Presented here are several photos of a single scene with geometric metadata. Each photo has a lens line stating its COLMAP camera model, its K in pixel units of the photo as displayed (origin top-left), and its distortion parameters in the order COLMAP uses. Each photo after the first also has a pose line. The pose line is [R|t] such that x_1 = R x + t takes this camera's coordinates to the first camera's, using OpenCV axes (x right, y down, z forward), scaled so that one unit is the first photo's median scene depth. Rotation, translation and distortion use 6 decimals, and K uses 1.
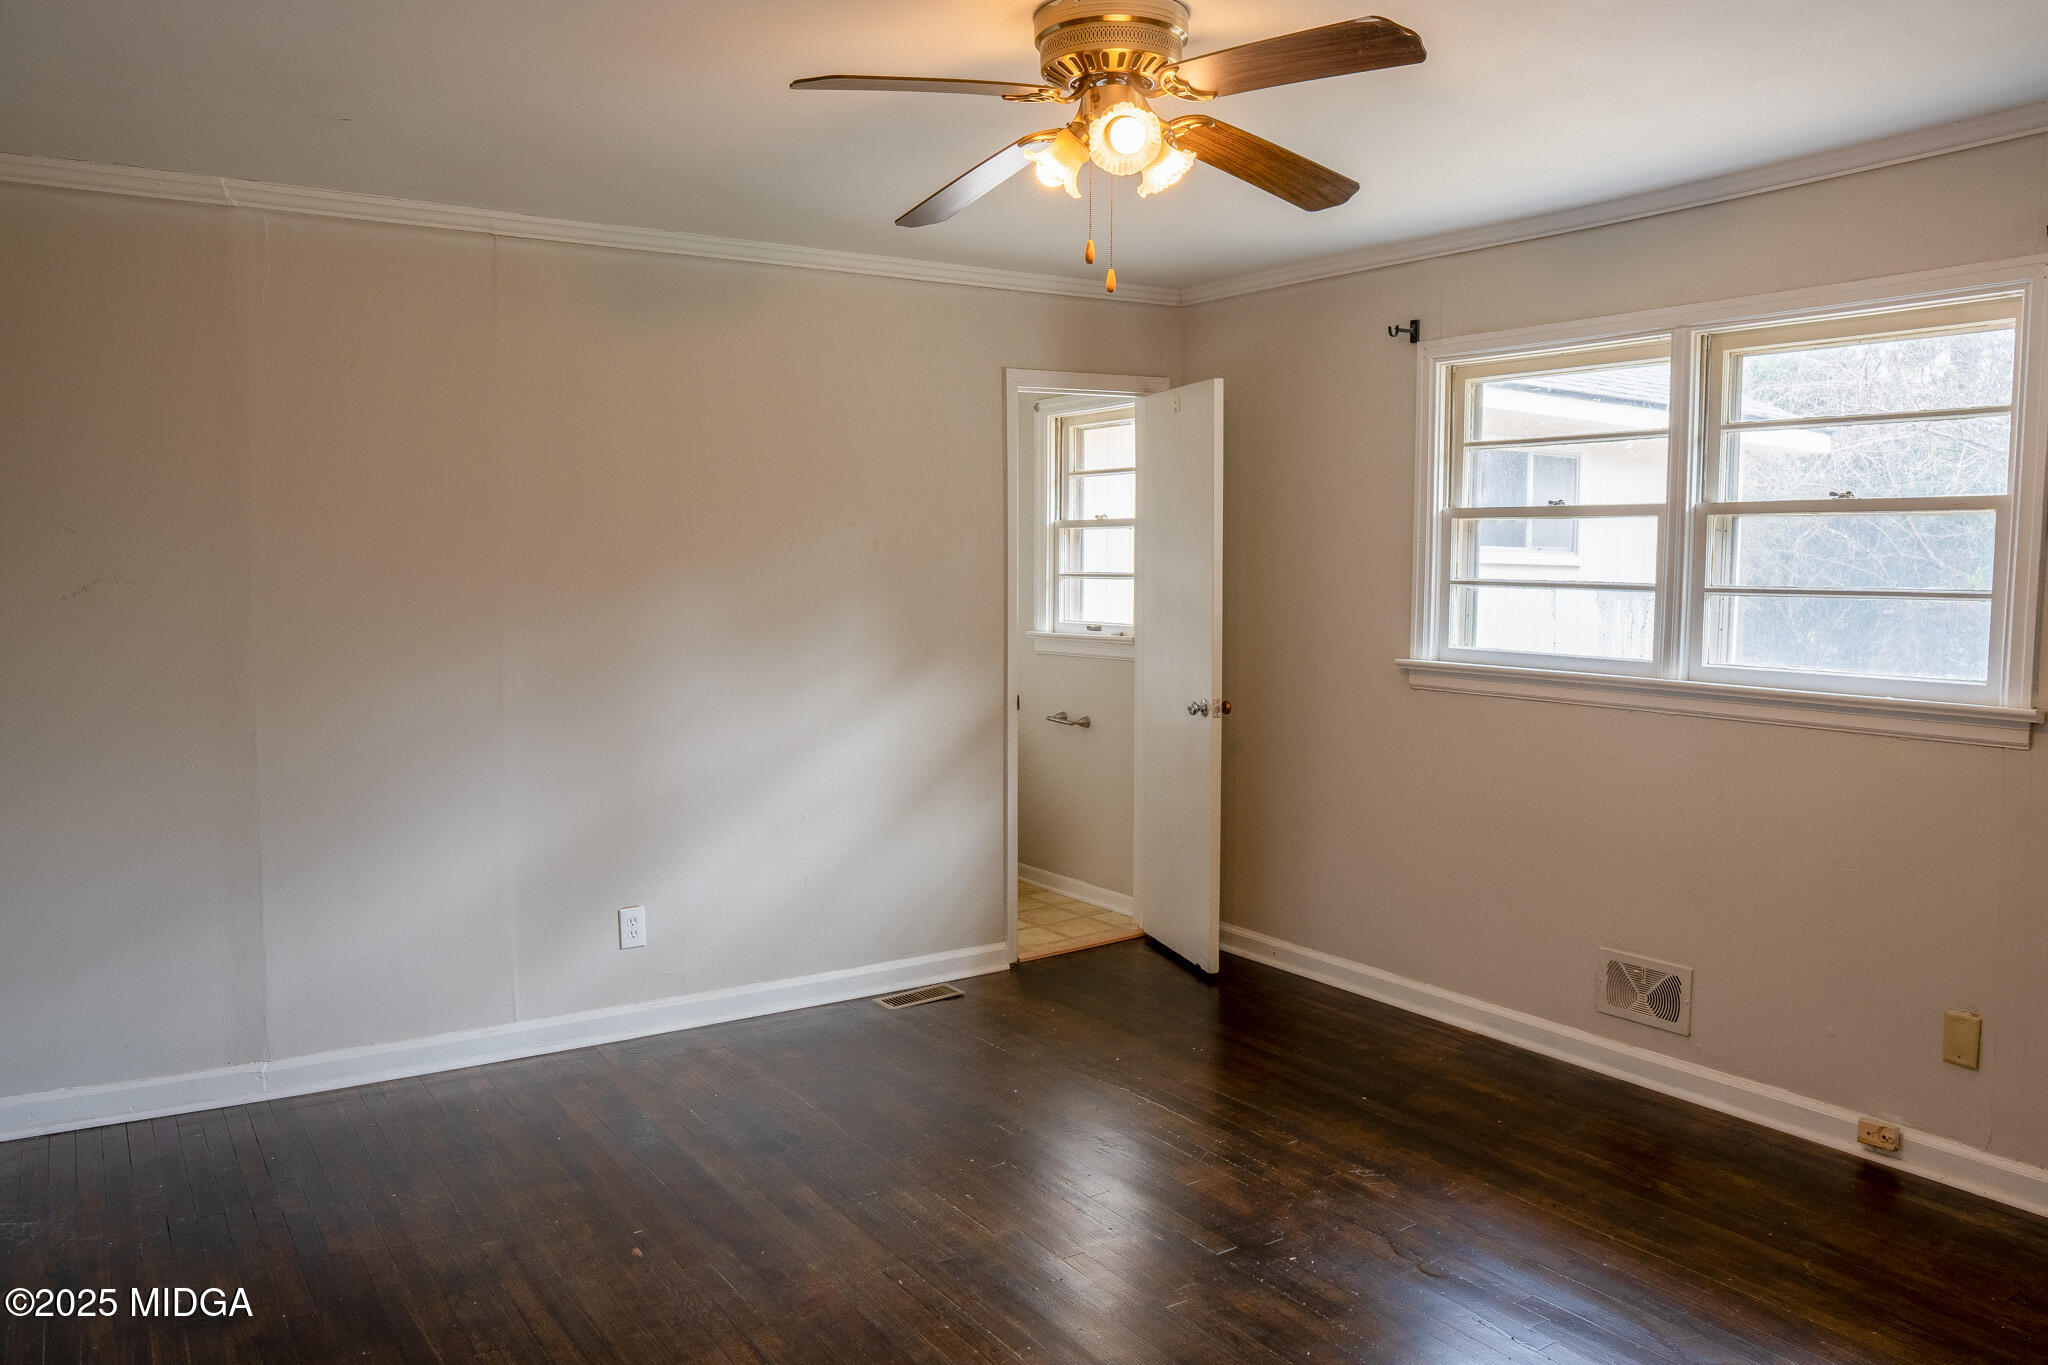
lens RADIAL K [[1492.2, 0, 1021.1], [0, 1492.2, 678.7], [0, 0, 1]] dist [-0.100750, 0.073881]
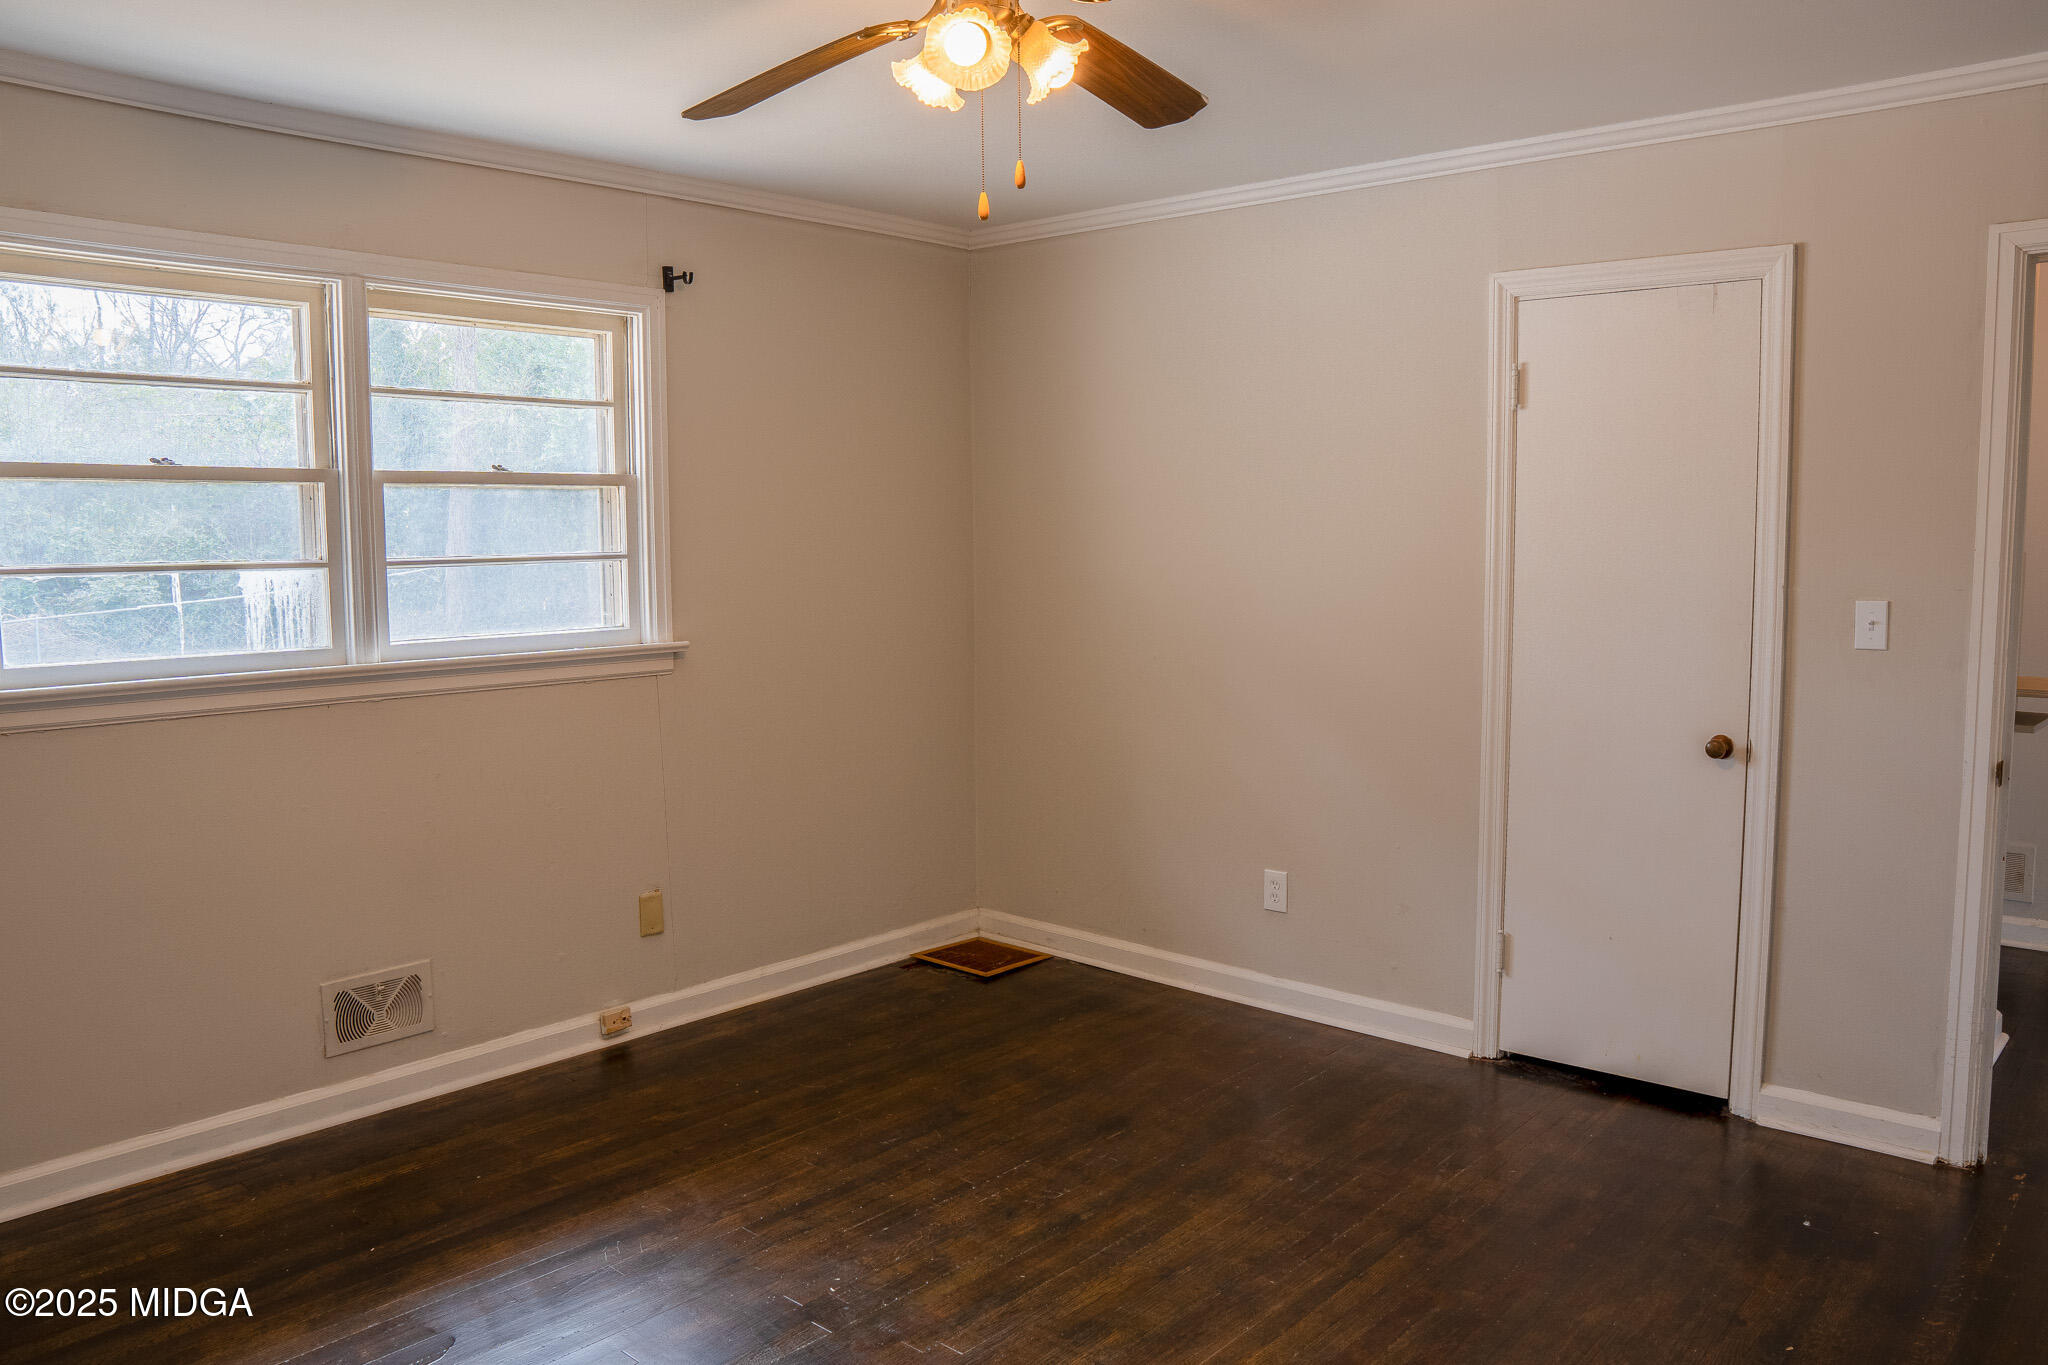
lens RADIAL K [[1492.2, 0, 1021.1], [0, 1492.2, 678.7], [0, 0, 1]] dist [-0.100750, 0.073881]
pose [[-0.243232, -0.103034, 0.964480, -0.555861], [0.083000, 0.988484, 0.126530, -0.074514], [-0.966410, 0.110828, -0.231880, 0.848217]]
